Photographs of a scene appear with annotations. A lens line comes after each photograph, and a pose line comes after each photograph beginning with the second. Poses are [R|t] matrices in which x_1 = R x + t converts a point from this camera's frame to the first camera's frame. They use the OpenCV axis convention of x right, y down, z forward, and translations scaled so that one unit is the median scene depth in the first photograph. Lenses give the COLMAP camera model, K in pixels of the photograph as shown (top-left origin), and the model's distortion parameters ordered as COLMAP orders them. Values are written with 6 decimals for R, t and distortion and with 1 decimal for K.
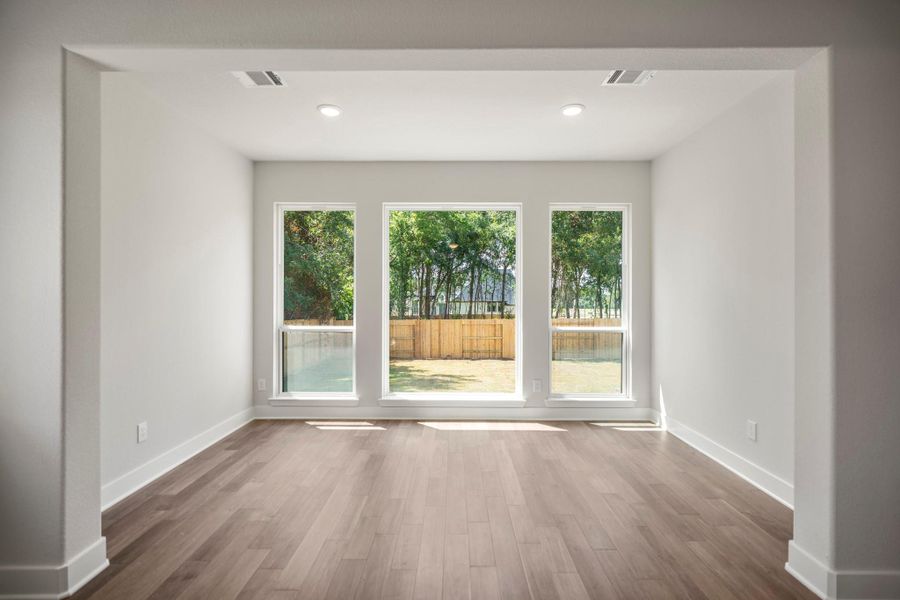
lens RADIAL K [[418.6, 0, 446.2], [0, 418.6, 297.6], [0, 0, 1]] dist [-0.016918, 0.001130]
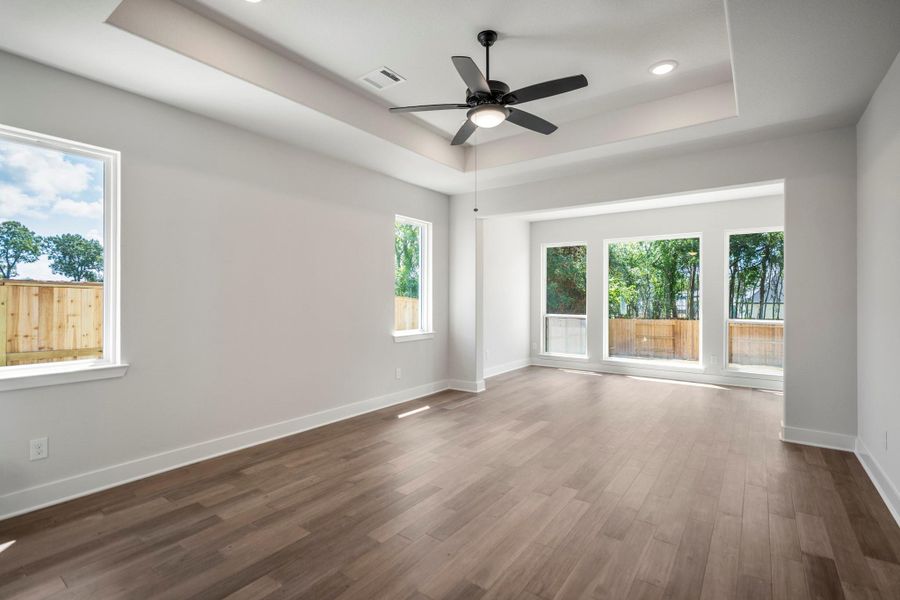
lens RADIAL K [[418.6, 0, 448.8], [0, 418.6, 296.3], [0, 0, 1]] dist [-0.016918, 0.001130]
pose [[0.816417, -0.001041, -0.577462, 0.292755], [-0.001580, 0.999991, -0.004038, -0.000167], [0.577461, 0.004209, 0.816408, -0.677376]]
